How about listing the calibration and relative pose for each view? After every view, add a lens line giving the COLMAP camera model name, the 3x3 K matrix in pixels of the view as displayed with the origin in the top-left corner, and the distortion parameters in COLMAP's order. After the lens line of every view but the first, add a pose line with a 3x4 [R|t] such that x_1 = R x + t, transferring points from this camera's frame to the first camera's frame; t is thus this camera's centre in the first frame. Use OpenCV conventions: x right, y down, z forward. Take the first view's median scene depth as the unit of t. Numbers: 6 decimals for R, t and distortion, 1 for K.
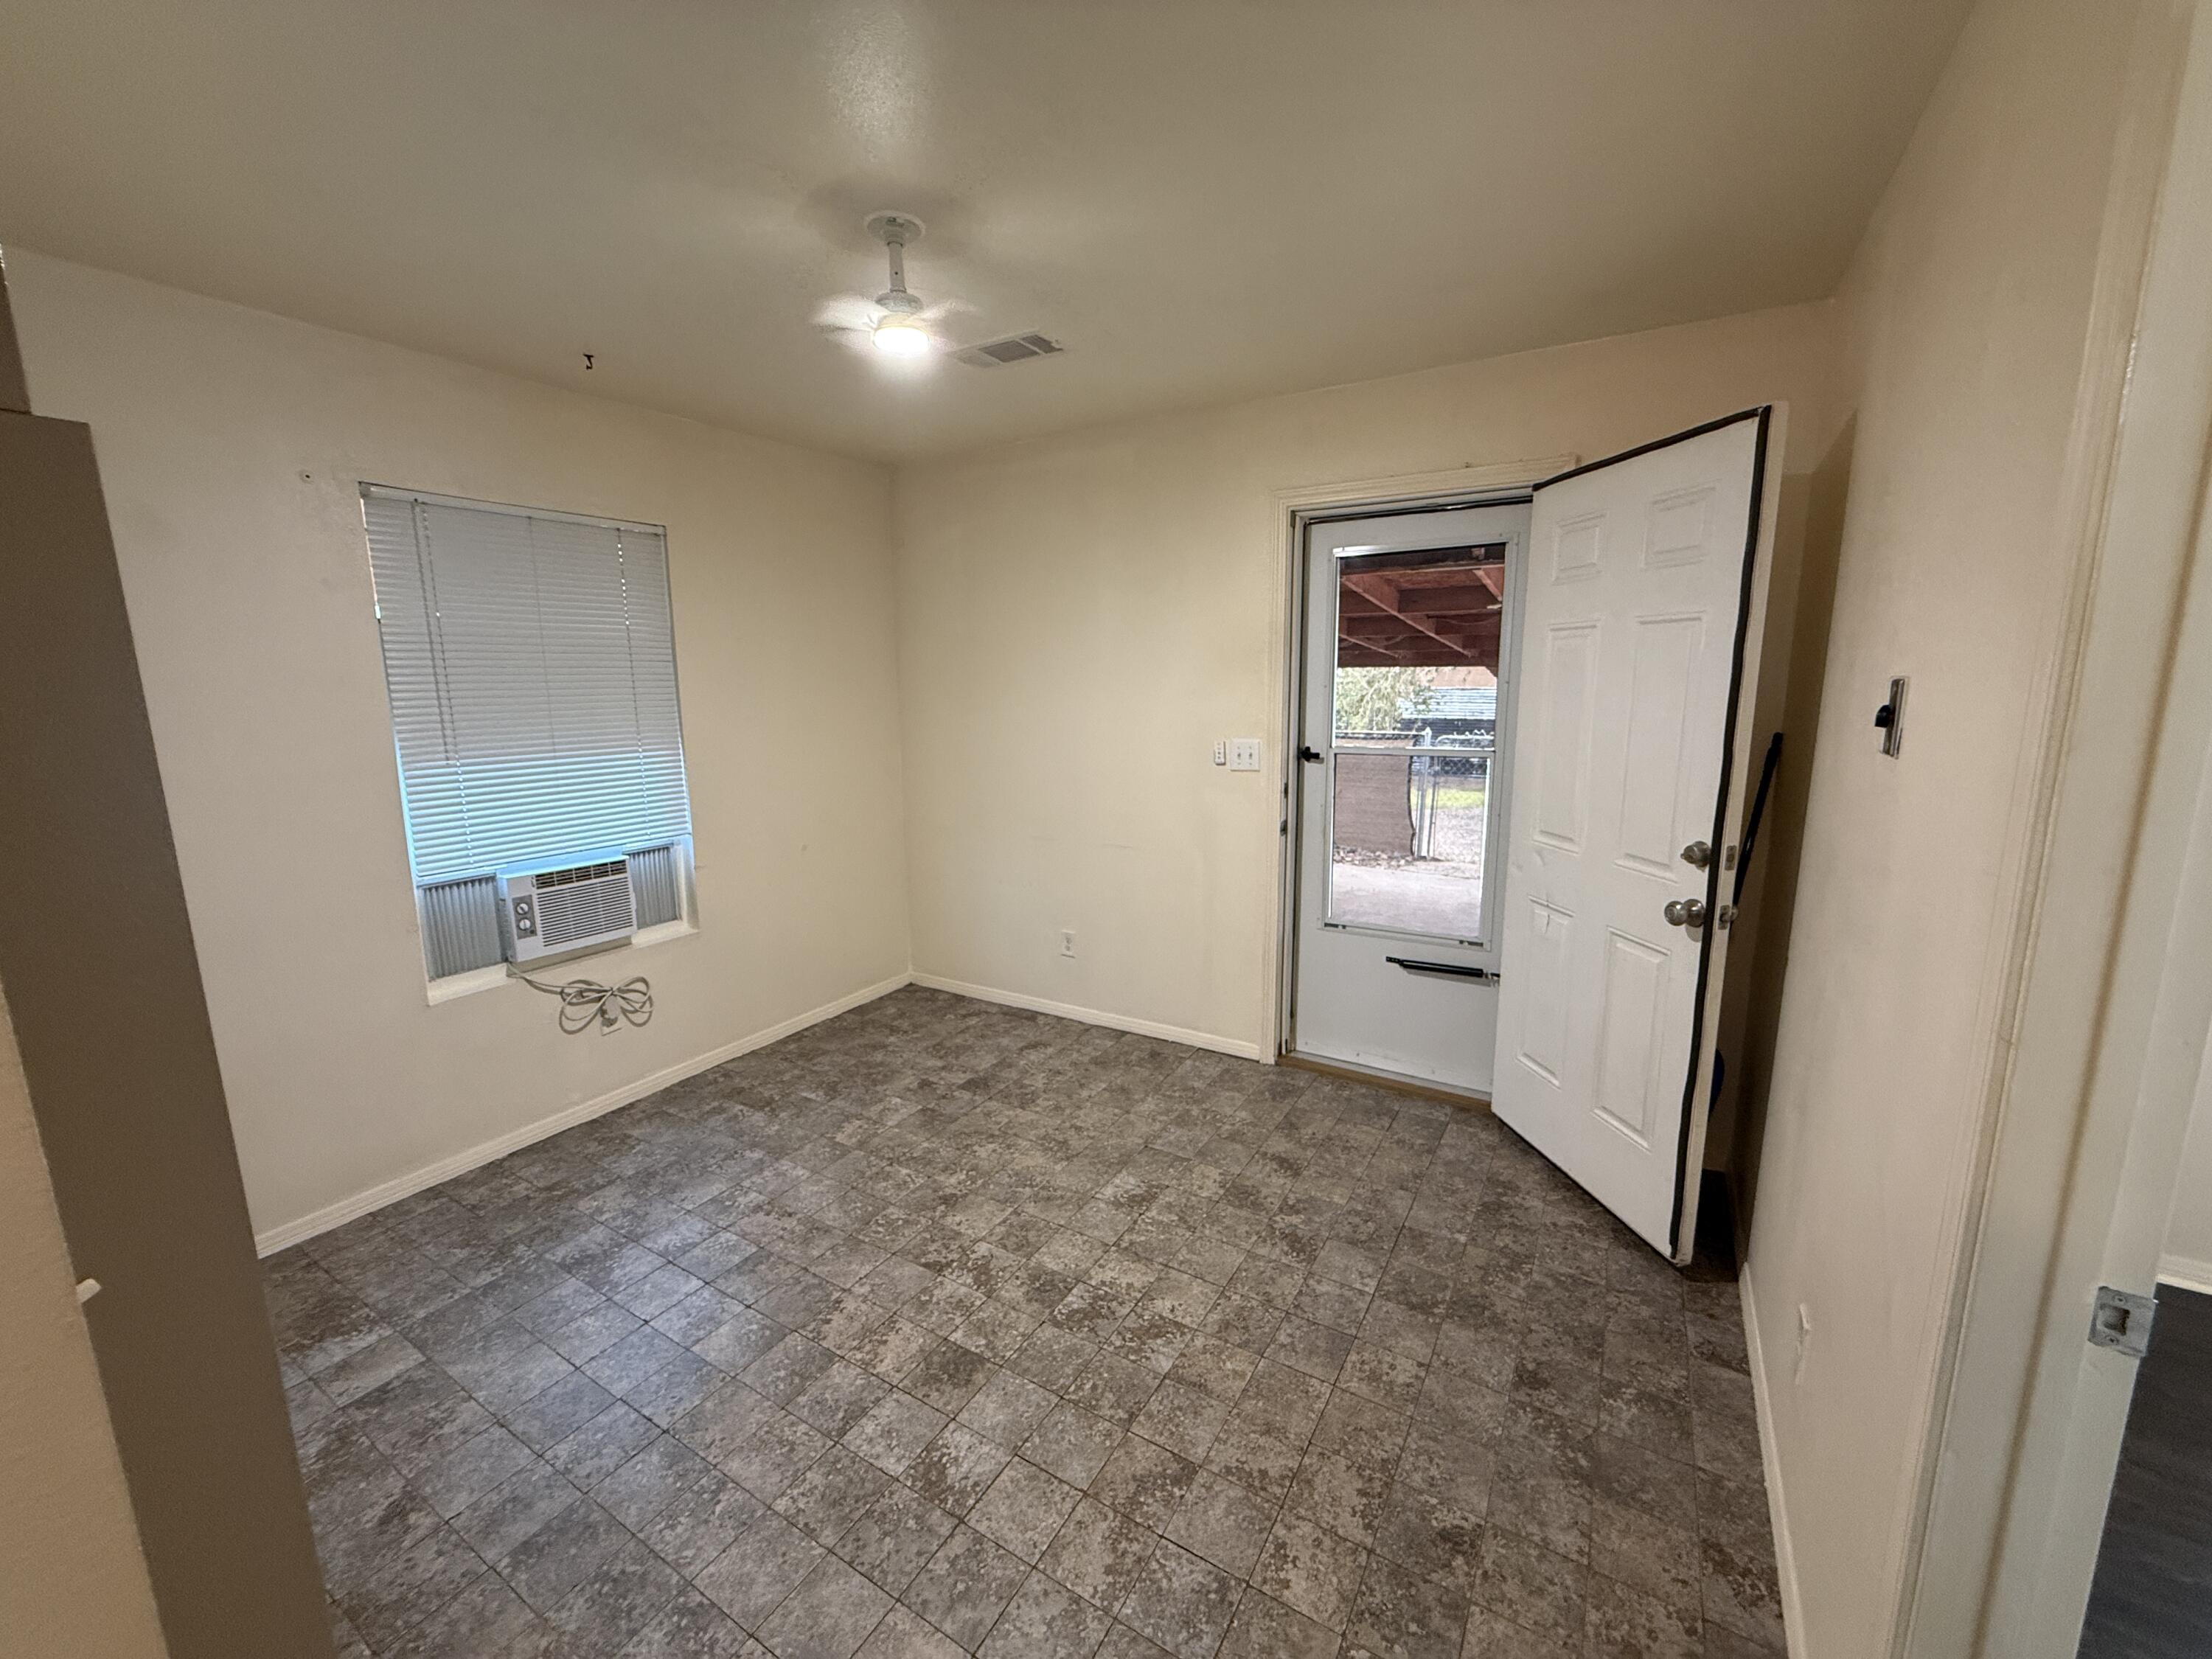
lens RADIAL K [[883.6, 0, 1102.9], [0, 883.6, 840.2], [0, 0, 1]] dist [0.000474, -0.000201]
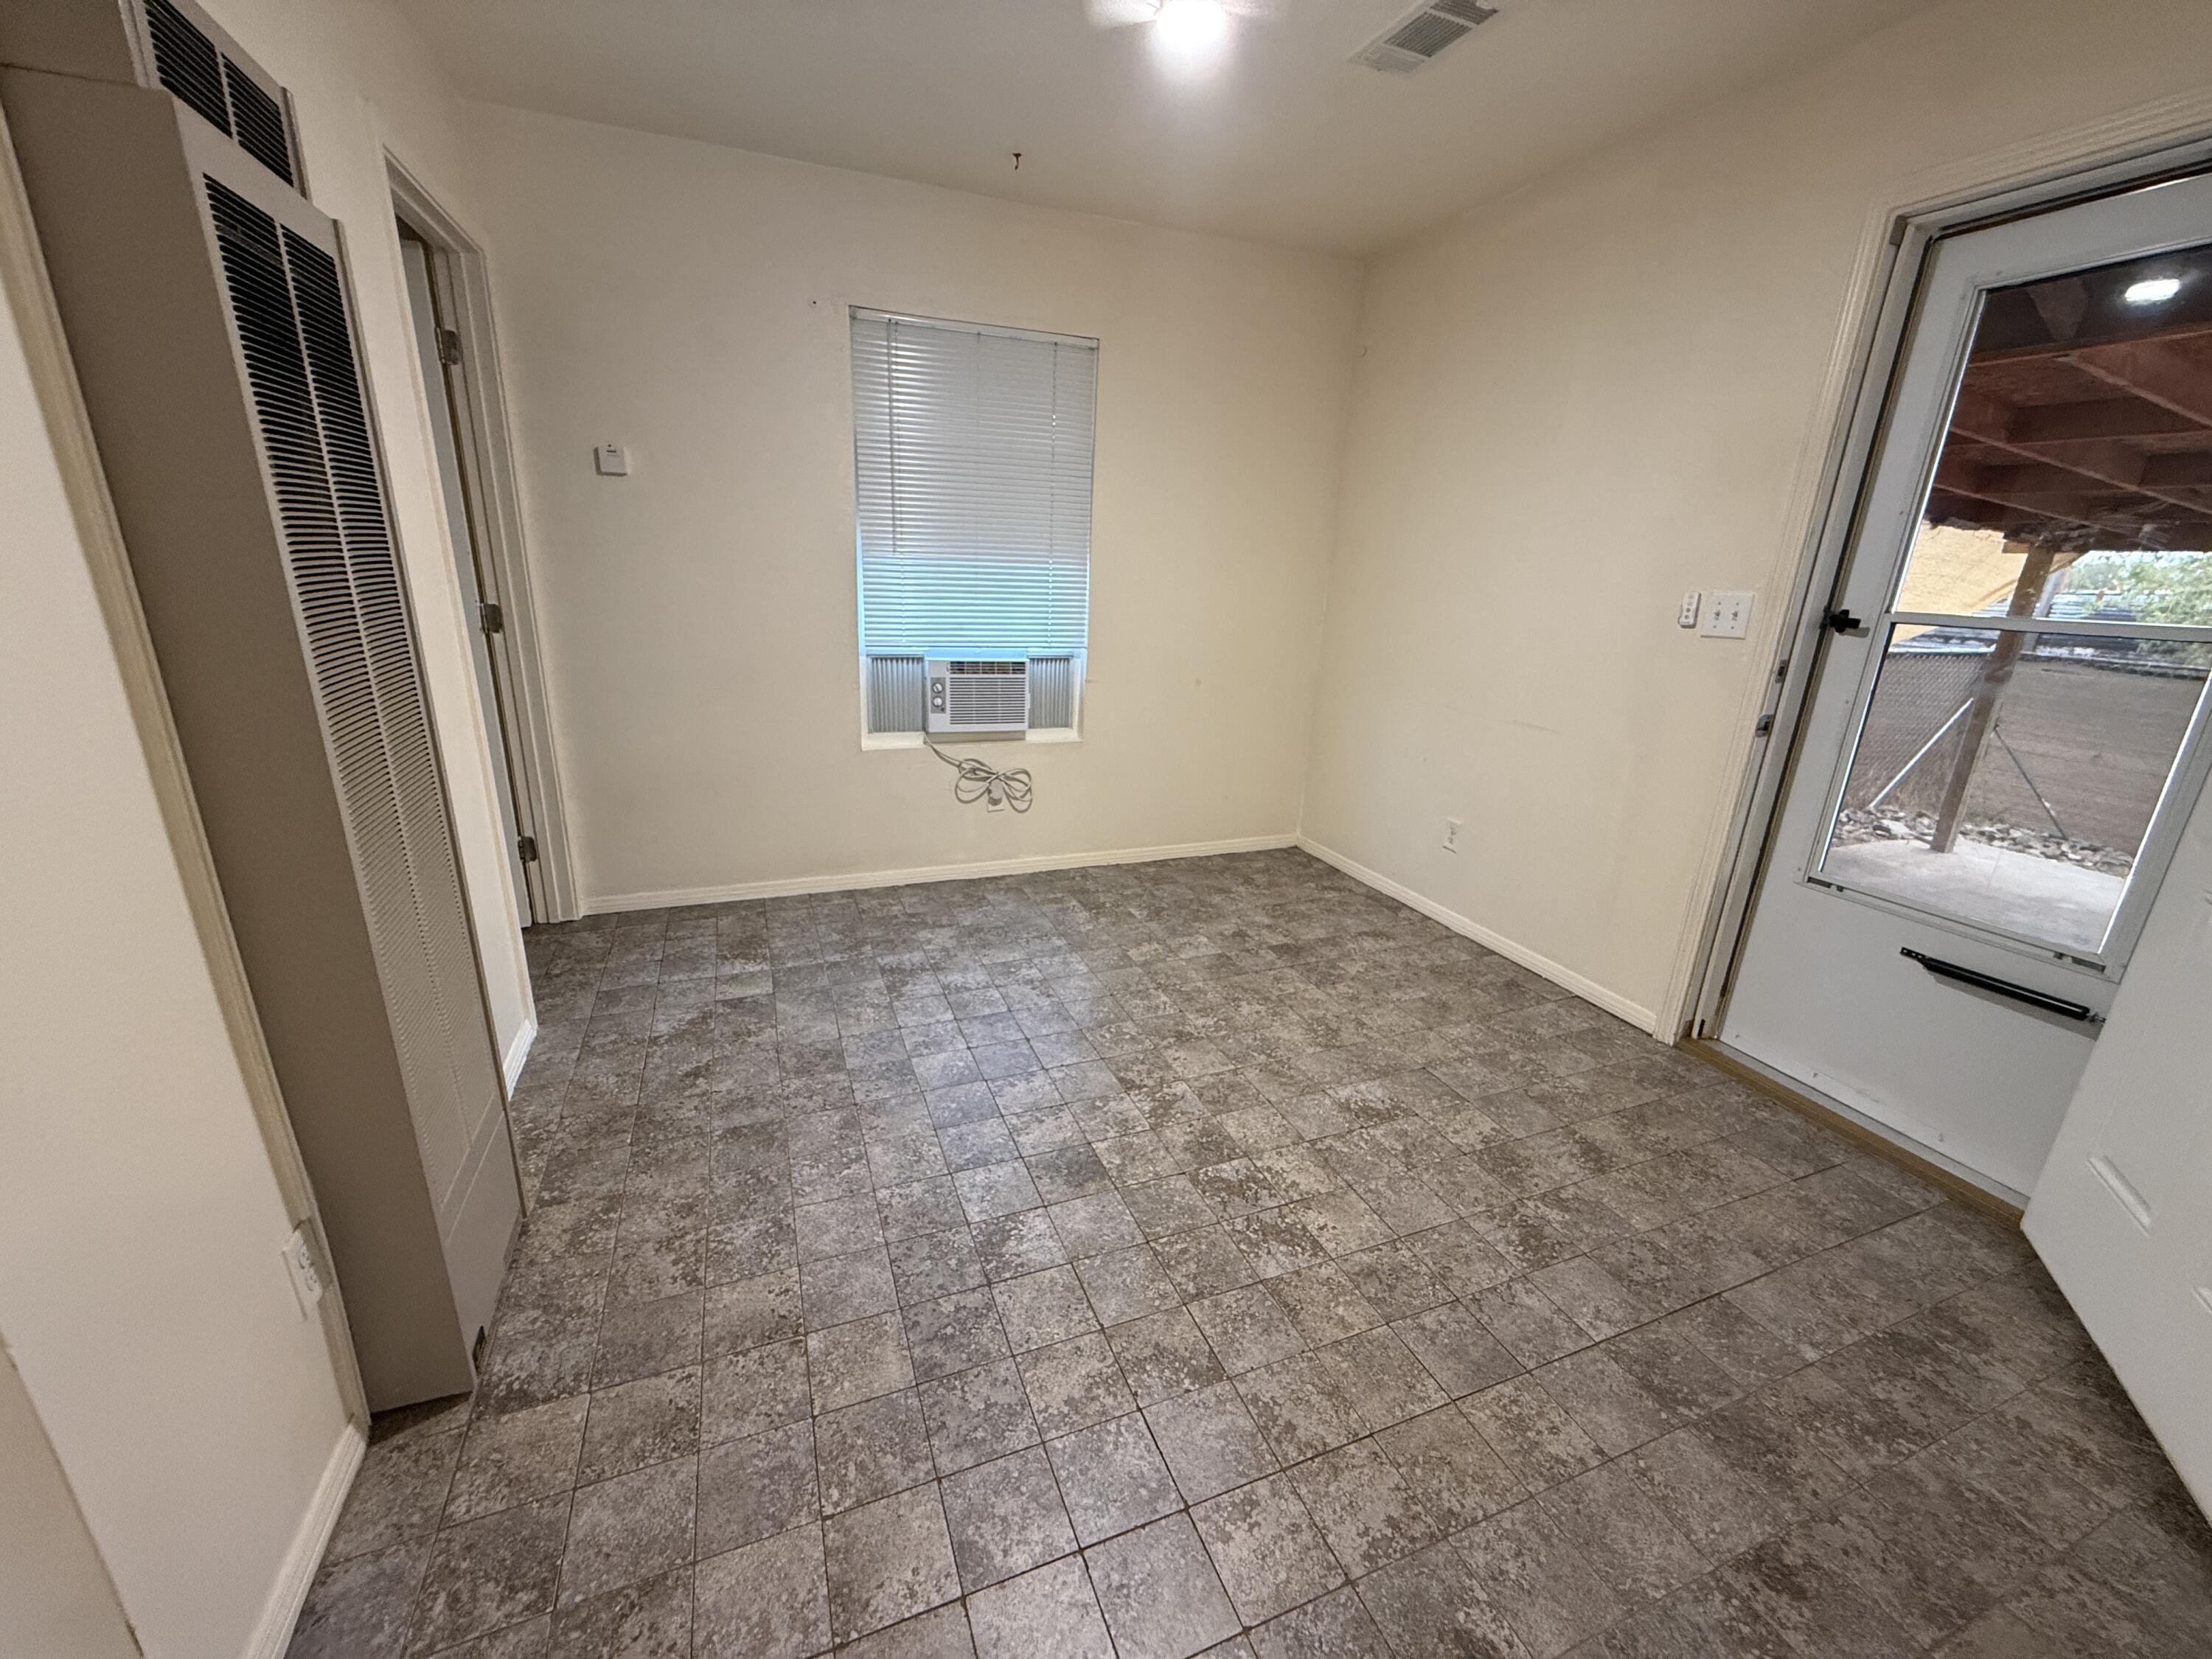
lens RADIAL K [[883.6, 0, 1102.9], [0, 883.6, 840.2], [0, 0, 1]] dist [0.000474, -0.000201]
pose [[0.796755, 0.222251, -0.561949, 0.258786], [-0.155193, 0.973978, 0.165170, 0.050640], [0.584035, -0.044389, 0.810514, 0.172165]]
